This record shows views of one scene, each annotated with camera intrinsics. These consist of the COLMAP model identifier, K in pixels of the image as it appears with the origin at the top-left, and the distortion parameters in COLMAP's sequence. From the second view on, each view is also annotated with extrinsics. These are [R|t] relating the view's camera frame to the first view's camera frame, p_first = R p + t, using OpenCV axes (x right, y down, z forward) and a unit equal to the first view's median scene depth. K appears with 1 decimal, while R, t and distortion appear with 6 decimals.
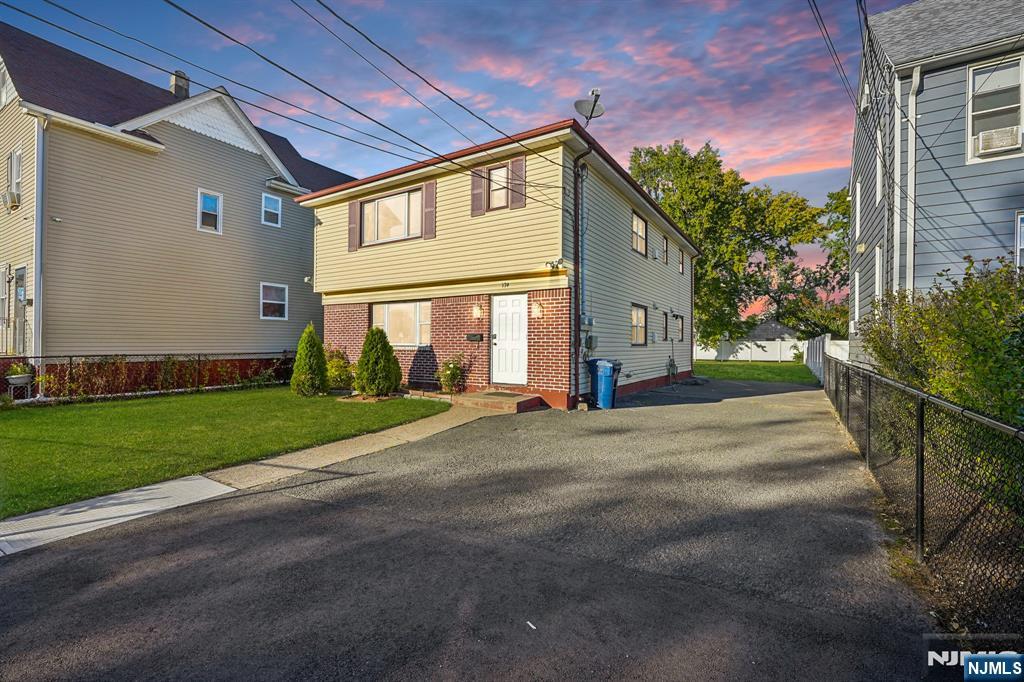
lens RADIAL K [[452.1, 0, 513.4], [0, 452.1, 336.7], [0, 0, 1]] dist [-0.008038, 0.000065]
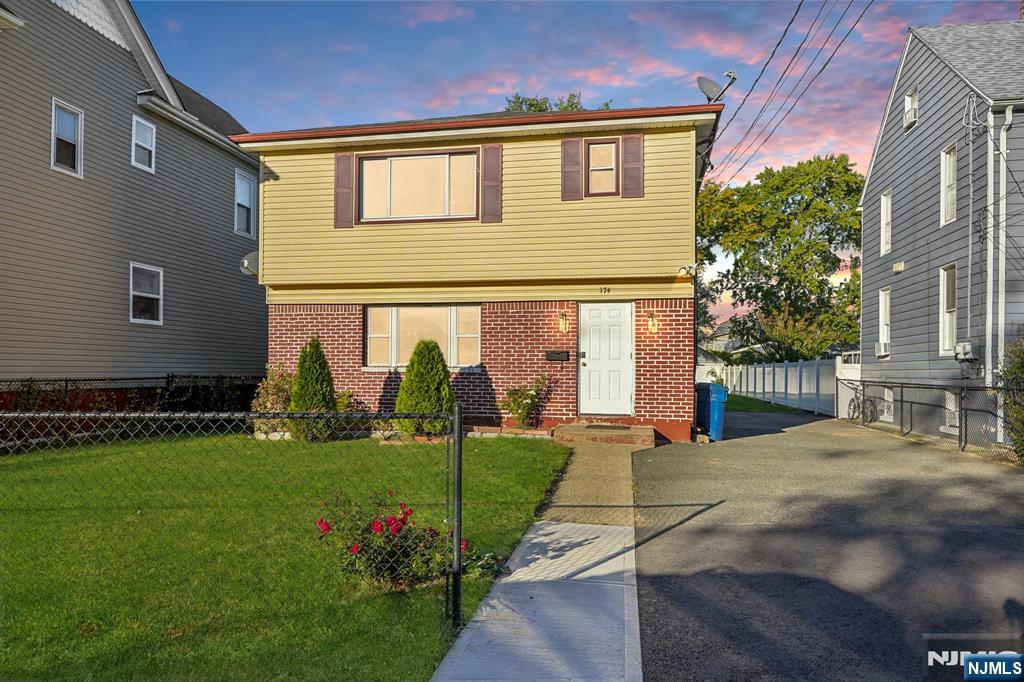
lens RADIAL K [[693.7, 0, 507.4], [0, 693.7, 350.8], [0, 0, 1]] dist [-0.000147, 0.002149]
pose [[0.932224, 0.012646, 0.361661, -0.596636], [-0.008813, 0.999886, -0.012244, 0.008400], [-0.361775, 0.008227, 0.932229, -0.073524]]
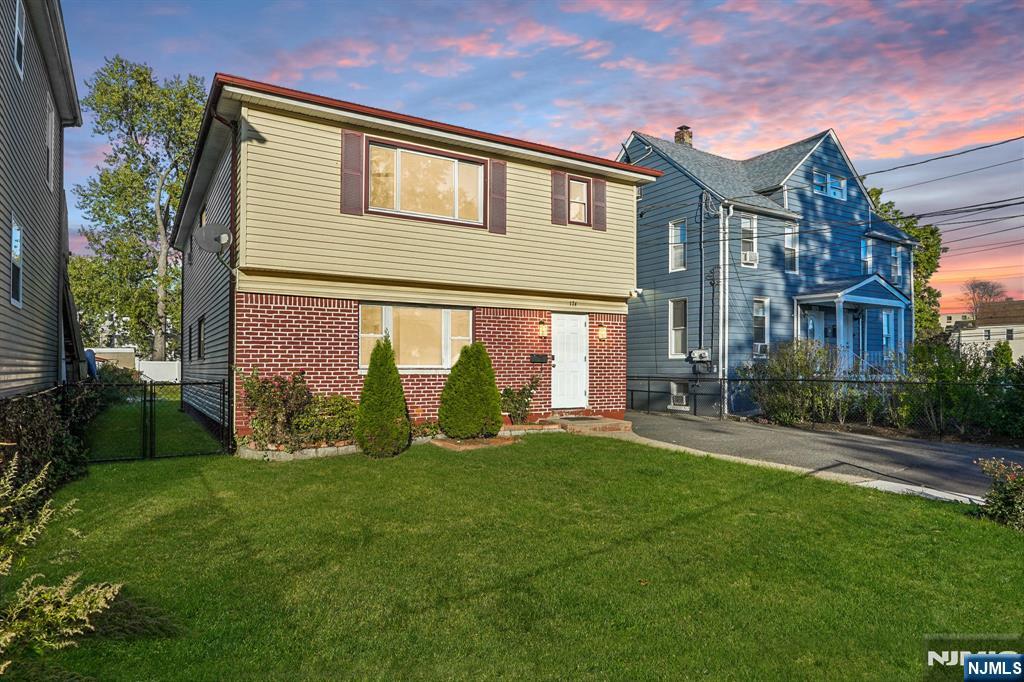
lens RADIAL K [[624.4, 0, 512.0], [0, 624.4, 341.0], [0, 0, 1]] dist [-0.000285, 0.000515]
pose [[0.446347, 0.032221, 0.894280, -1.198573], [-0.018161, 0.999472, -0.026947, 0.001174], [-0.894676, -0.004213, 0.446697, 0.510056]]
